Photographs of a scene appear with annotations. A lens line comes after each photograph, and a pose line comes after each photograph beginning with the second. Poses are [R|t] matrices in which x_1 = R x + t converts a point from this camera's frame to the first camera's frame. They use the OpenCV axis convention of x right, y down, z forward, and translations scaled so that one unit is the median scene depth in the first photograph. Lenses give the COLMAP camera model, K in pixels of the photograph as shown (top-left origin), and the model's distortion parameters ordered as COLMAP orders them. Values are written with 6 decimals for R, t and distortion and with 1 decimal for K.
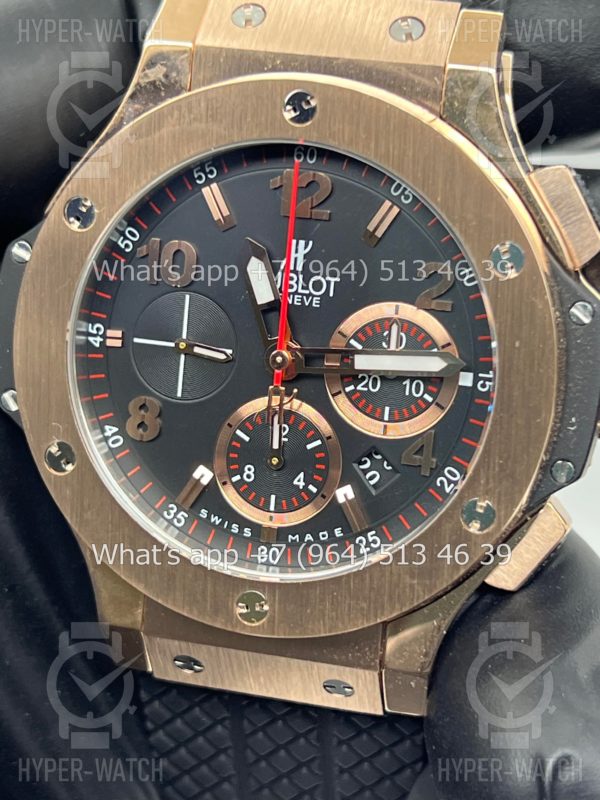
lens RADIAL K [[1815.1, 0, 300.0], [0, 1815.1, 400.0], [0, 0, 1]] dist [-0.005402, 0.050664]
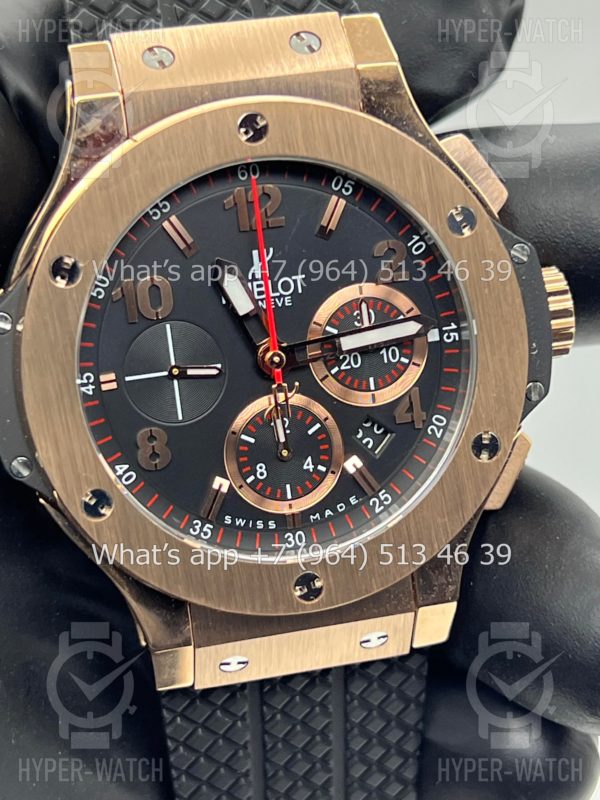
lens RADIAL K [[1783.3, 0, 300.0], [0, 1783.3, 400.0], [0, 0, 1]] dist [-0.038703, -0.194054]
pose [[0.891788, -0.252349, 0.375545, -0.400164], [0.256368, 0.965745, 0.040152, -0.037609], [-0.372813, 0.060470, 0.925934, 0.008686]]
